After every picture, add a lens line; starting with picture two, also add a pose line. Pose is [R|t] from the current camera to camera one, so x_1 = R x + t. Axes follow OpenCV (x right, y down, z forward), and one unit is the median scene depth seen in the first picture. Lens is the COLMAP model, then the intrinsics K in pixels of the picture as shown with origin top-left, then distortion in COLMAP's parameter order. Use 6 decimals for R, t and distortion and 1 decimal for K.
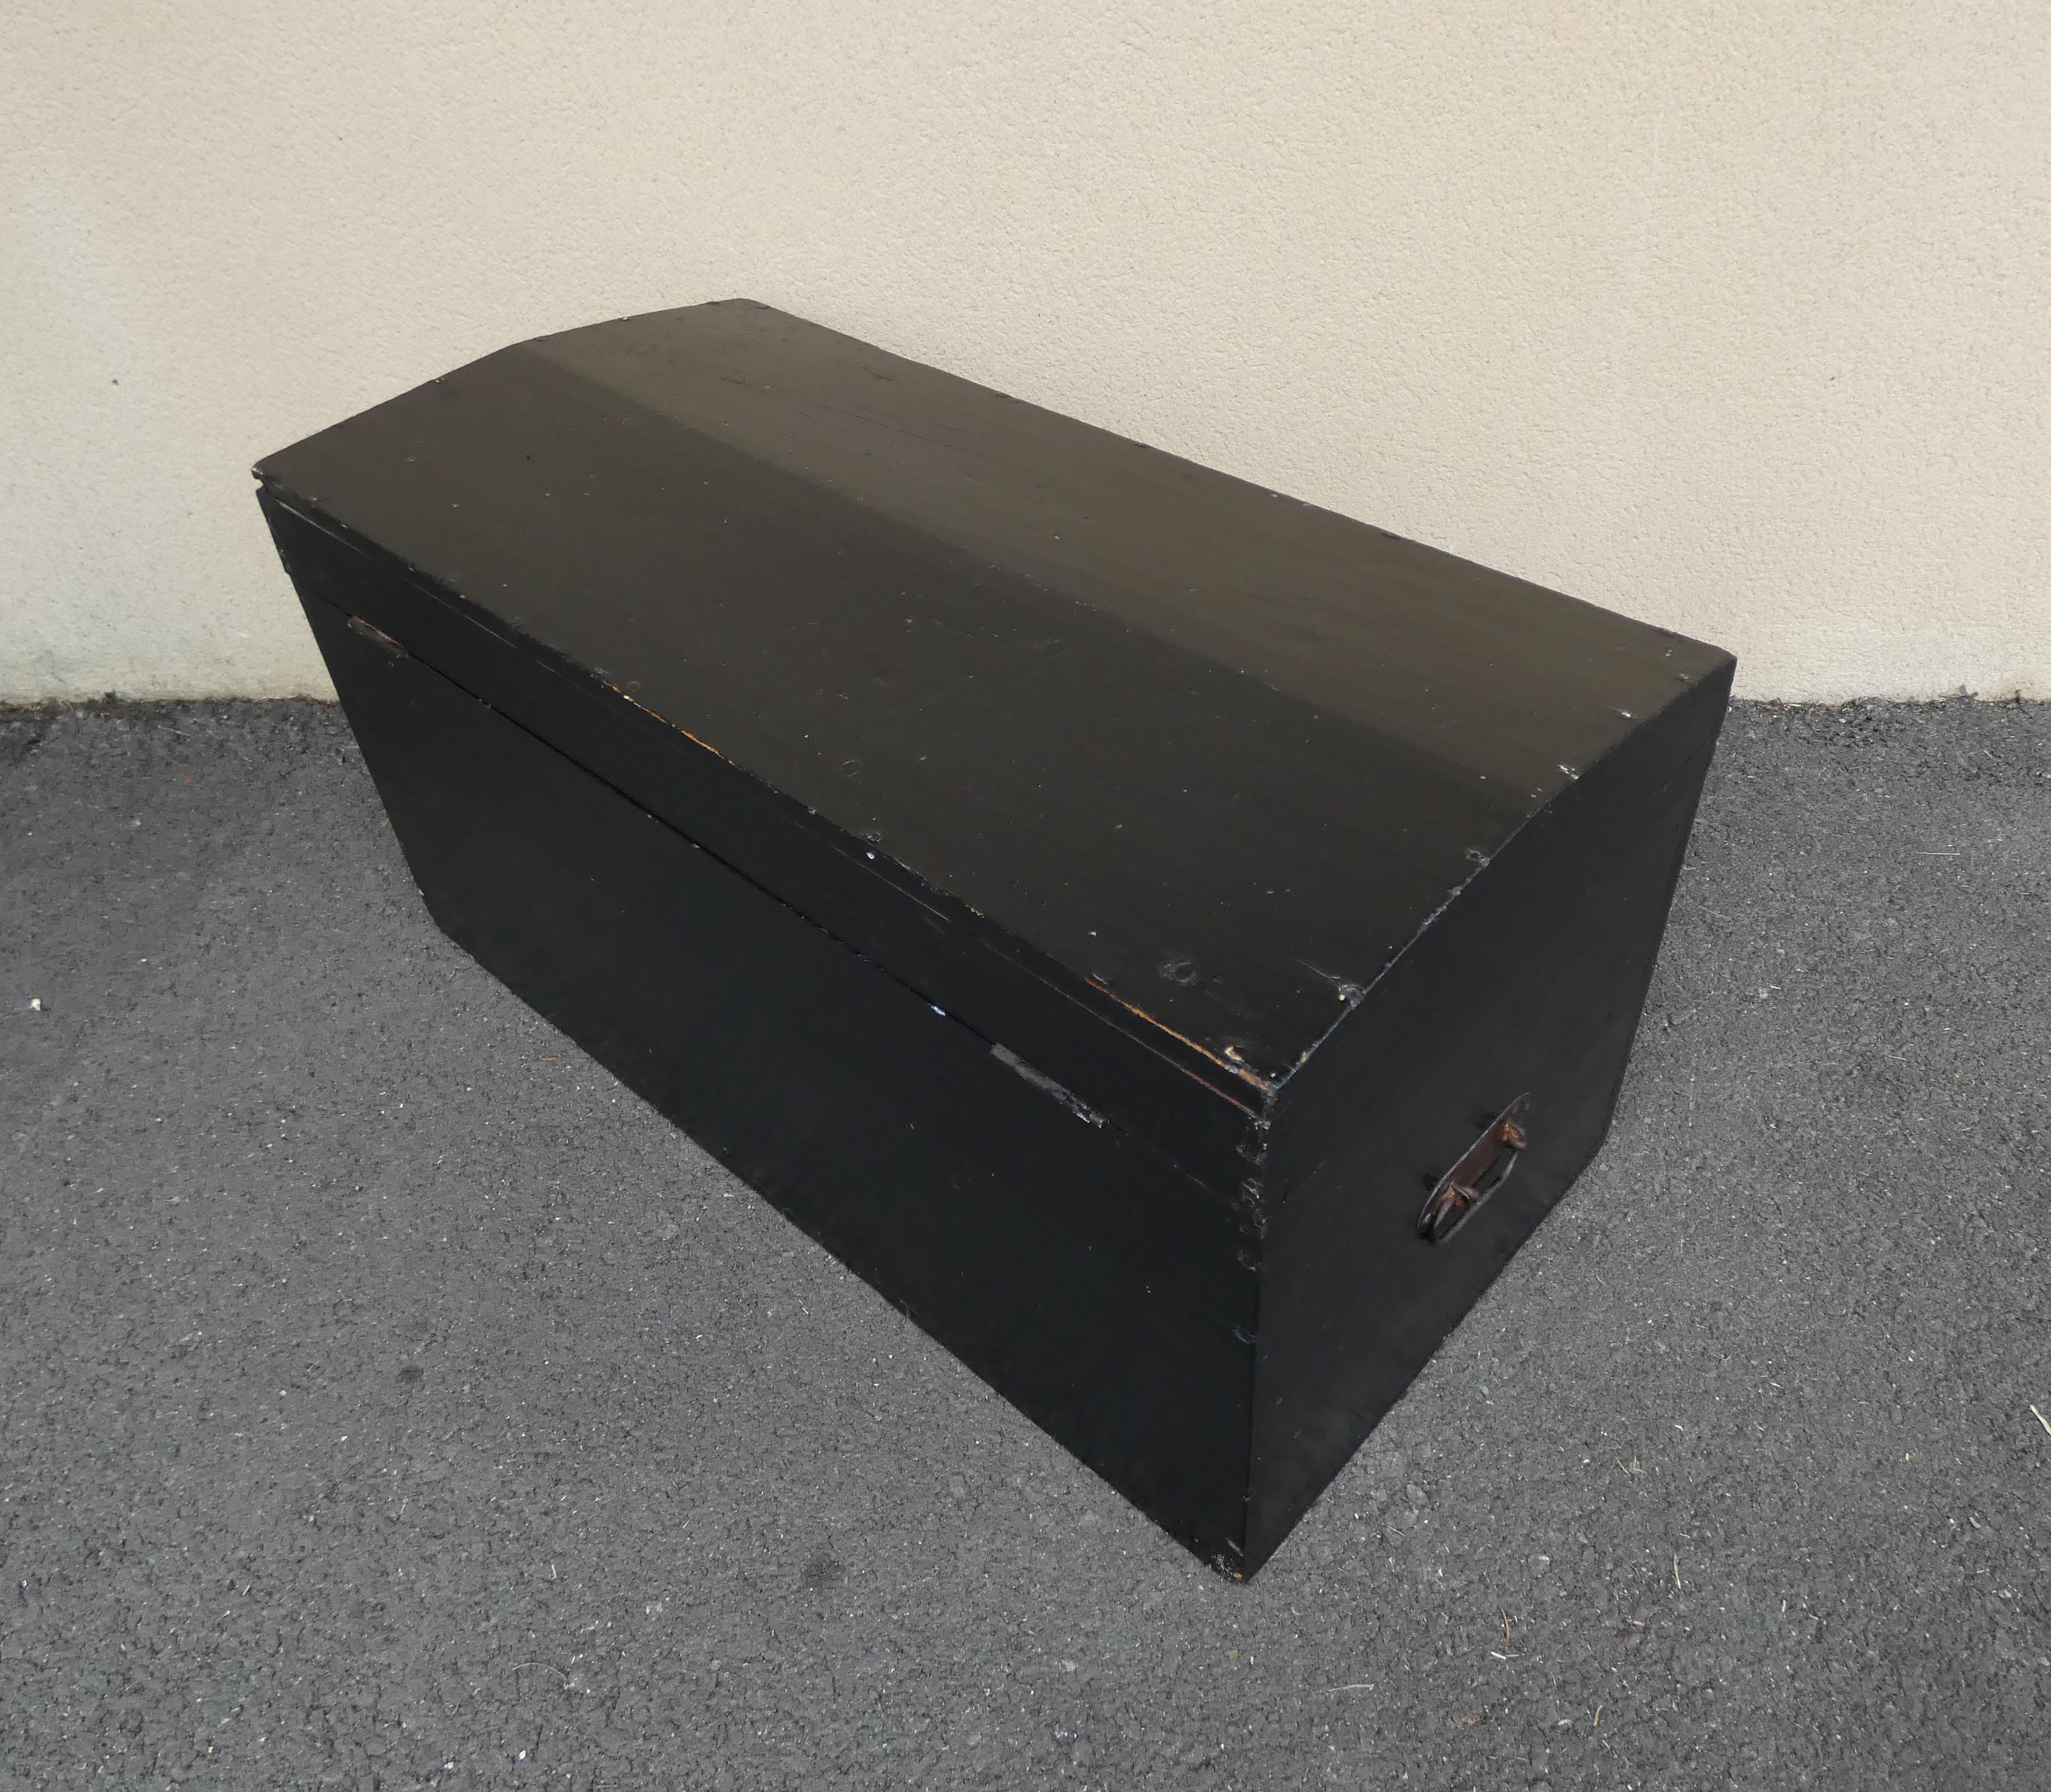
lens RADIAL K [[1554.6, 0, 1142.1], [0, 1554.6, 867.7], [0, 0, 1]] dist [-0.013906, 0.011305]
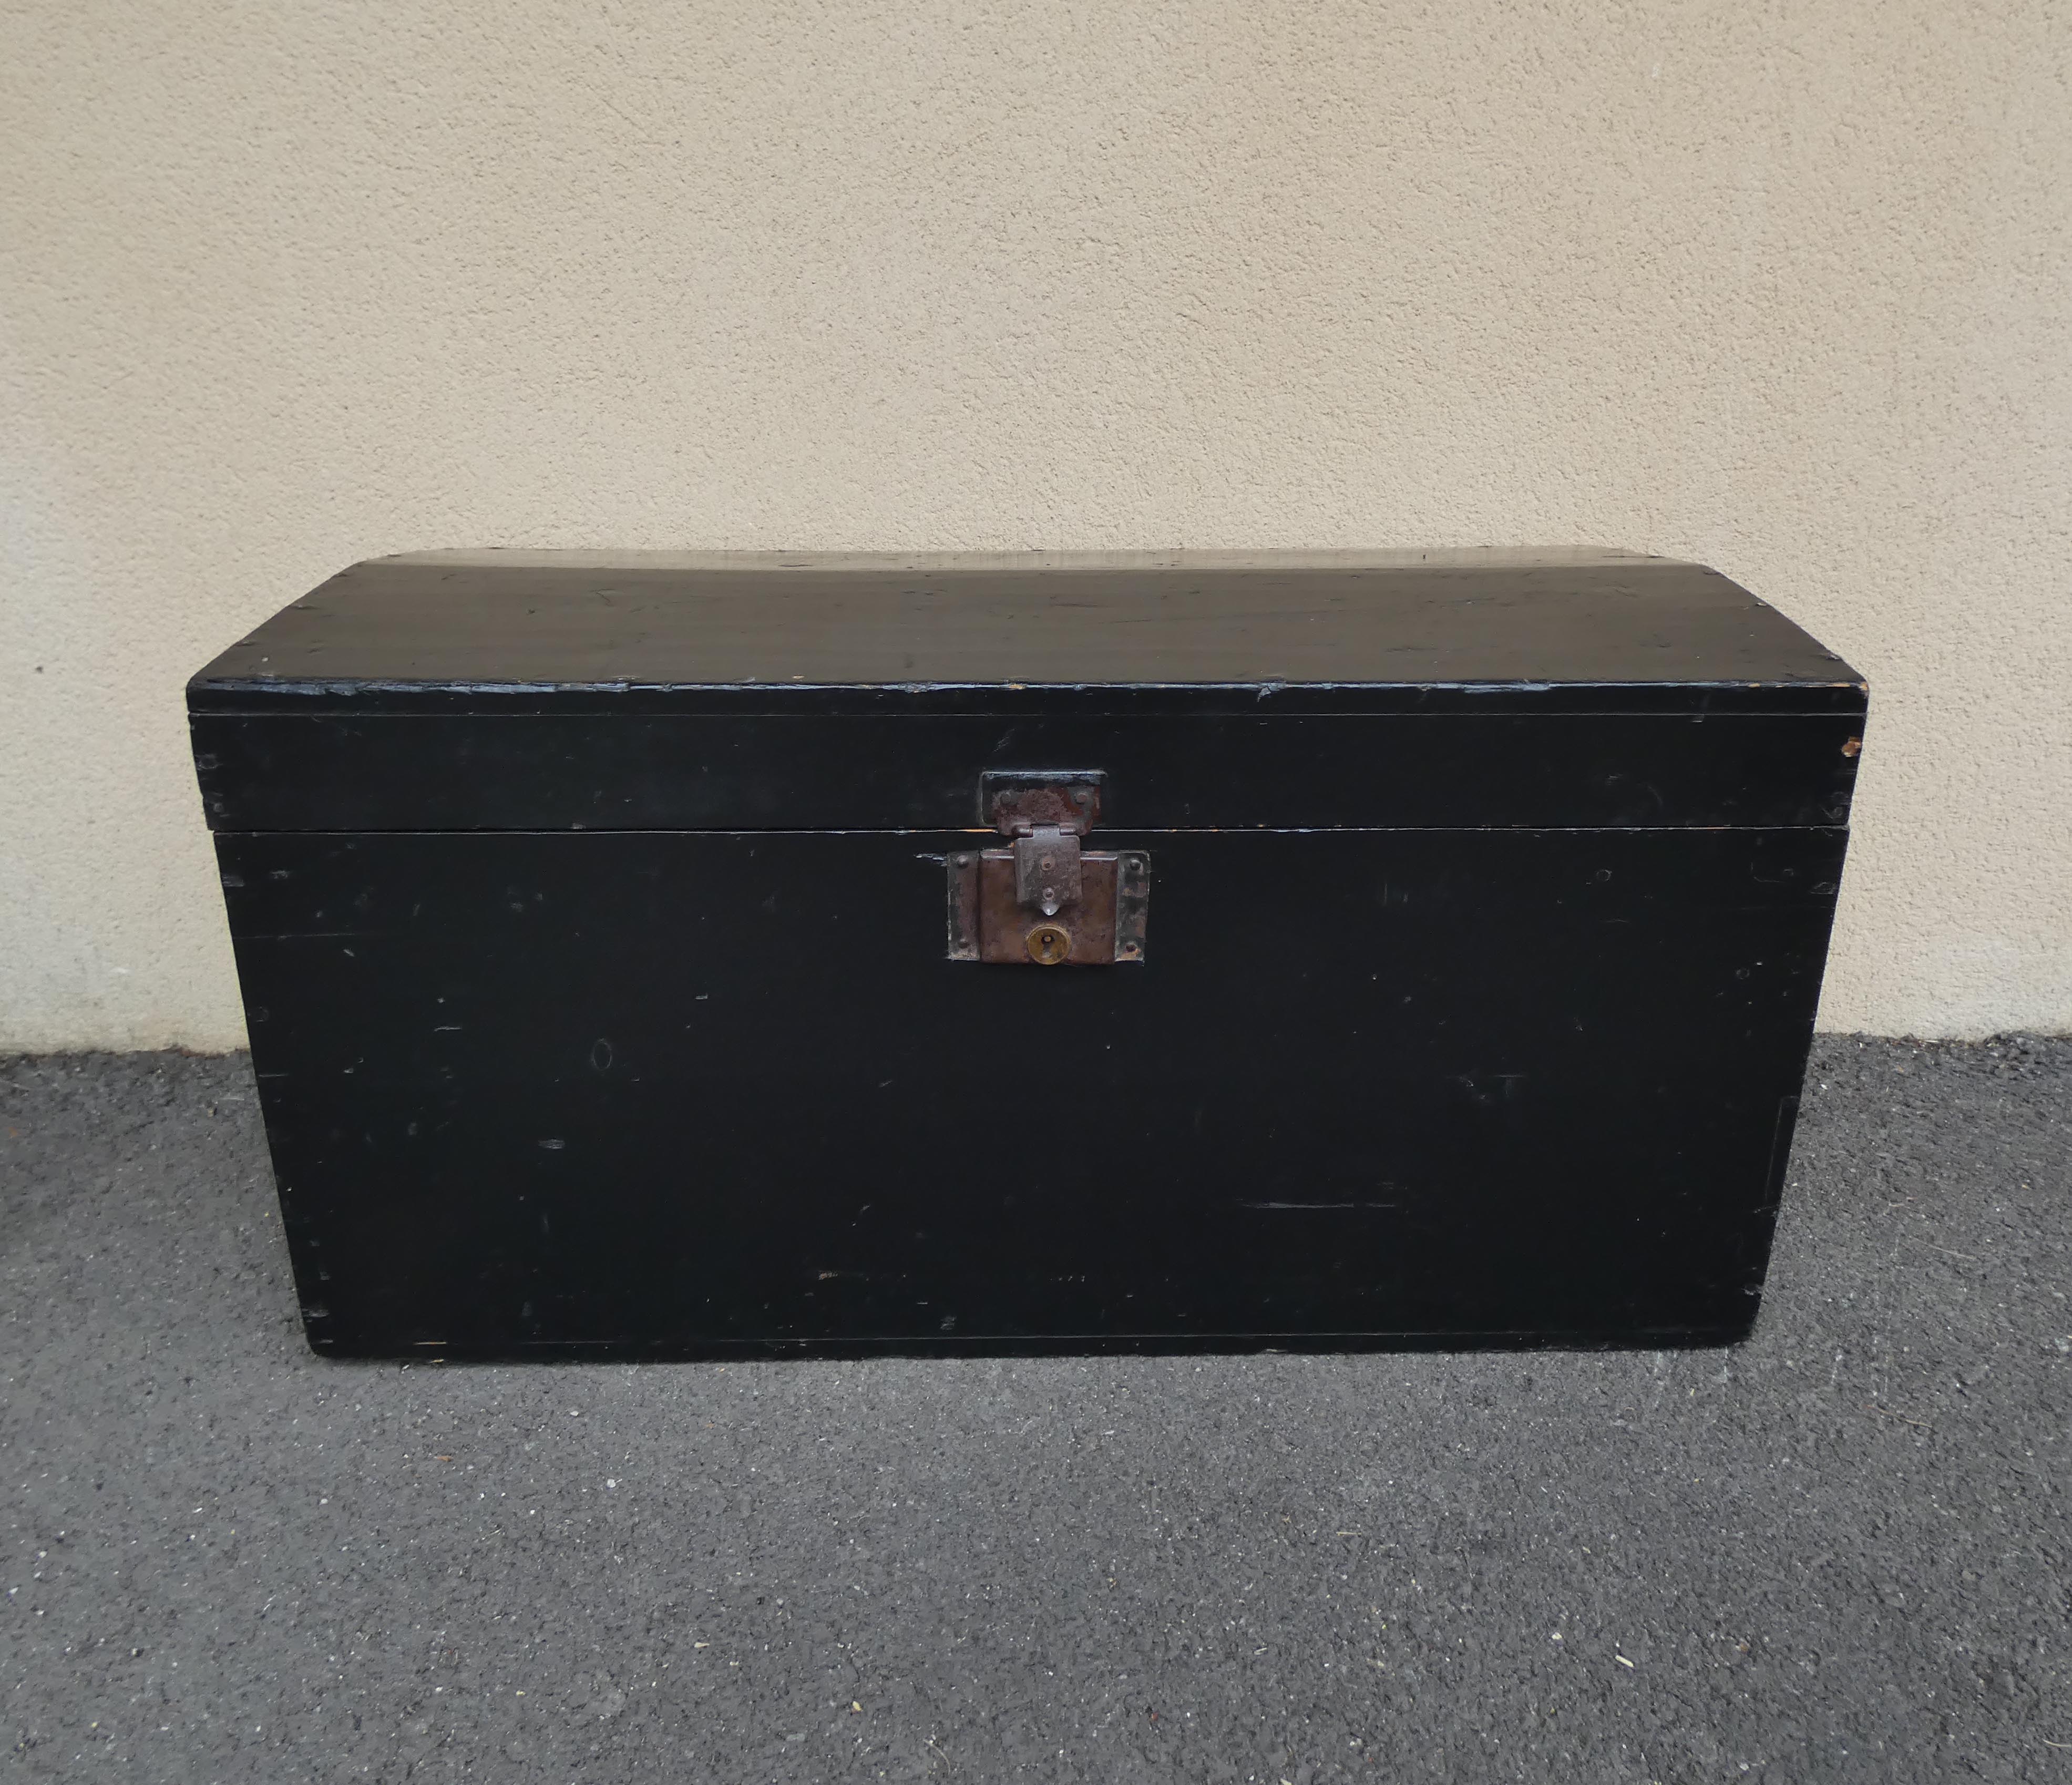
lens RADIAL K [[1527.3, 0, 1054.6], [0, 1527.3, 814.3], [0, 0, 1]] dist [-0.000209, -0.009613]
pose [[0.999529, -0.004378, 0.030363, -0.121123], [0.015462, 0.926749, -0.375362, 0.116572], [-0.026496, 0.375655, 0.926381, 0.231489]]
